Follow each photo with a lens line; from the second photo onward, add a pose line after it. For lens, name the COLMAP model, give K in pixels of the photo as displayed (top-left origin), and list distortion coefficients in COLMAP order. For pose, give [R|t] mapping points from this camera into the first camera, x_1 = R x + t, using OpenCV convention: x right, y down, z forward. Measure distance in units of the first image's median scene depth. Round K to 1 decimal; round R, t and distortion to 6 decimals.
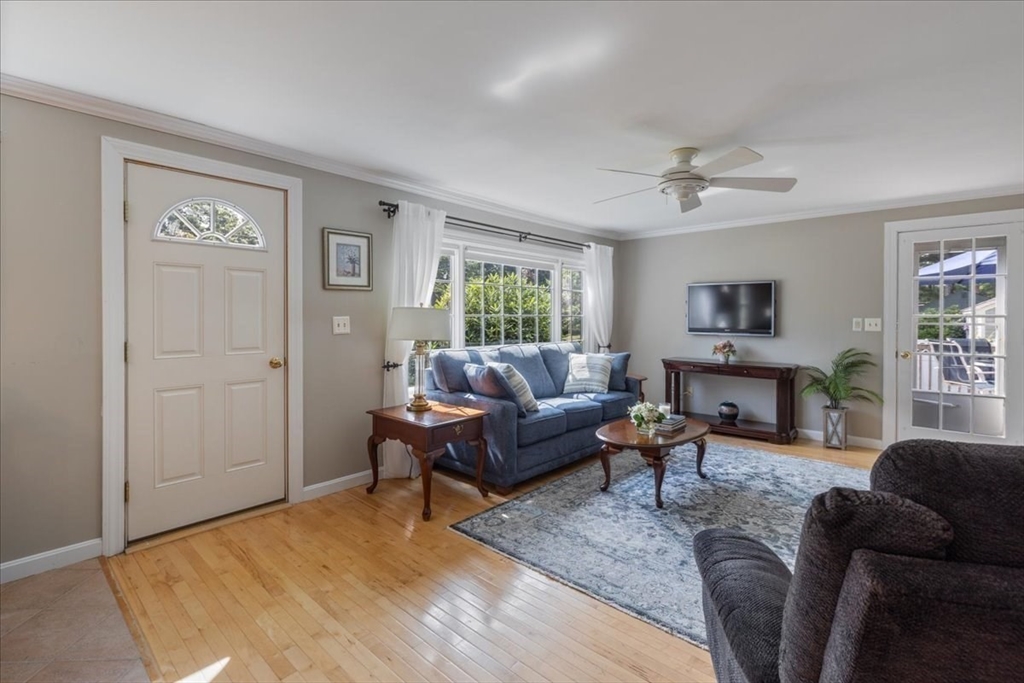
lens RADIAL K [[461.1, 0, 516.6], [0, 461.1, 320.6], [0, 0, 1]] dist [0.008230, -0.002597]
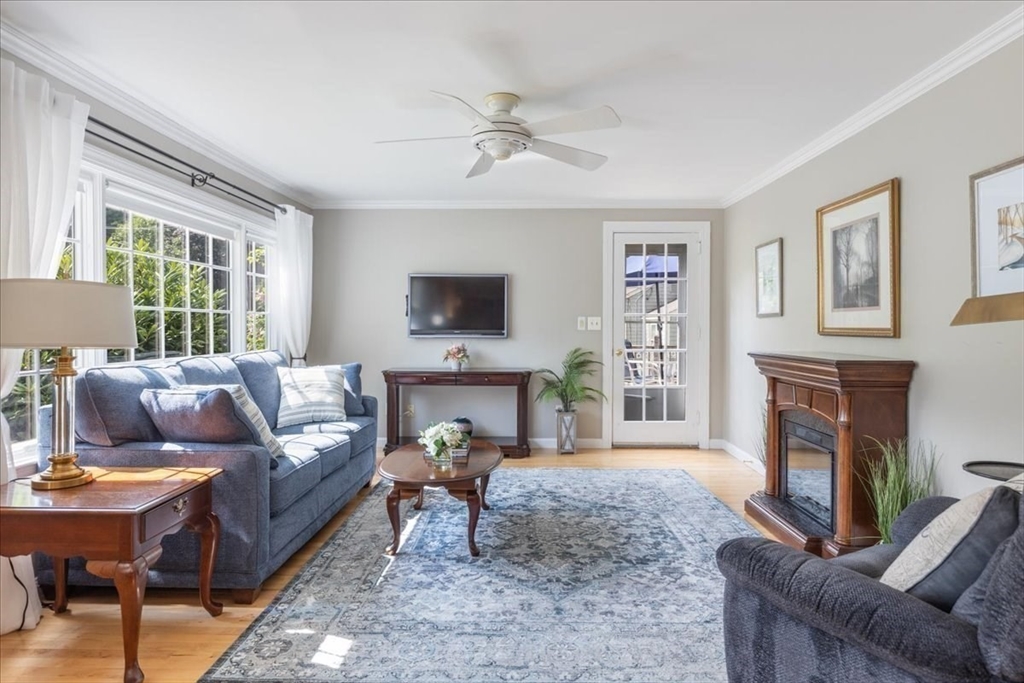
lens RADIAL K [[597.9, 0, 508.9], [0, 597.9, 332.6], [0, 0, 1]] dist [0.006756, -0.002277]
pose [[0.762304, -0.008882, 0.647158, -0.235959], [0.006403, 0.999960, 0.006182, 0.022795], [-0.647187, -0.000569, 0.762331, 0.168810]]
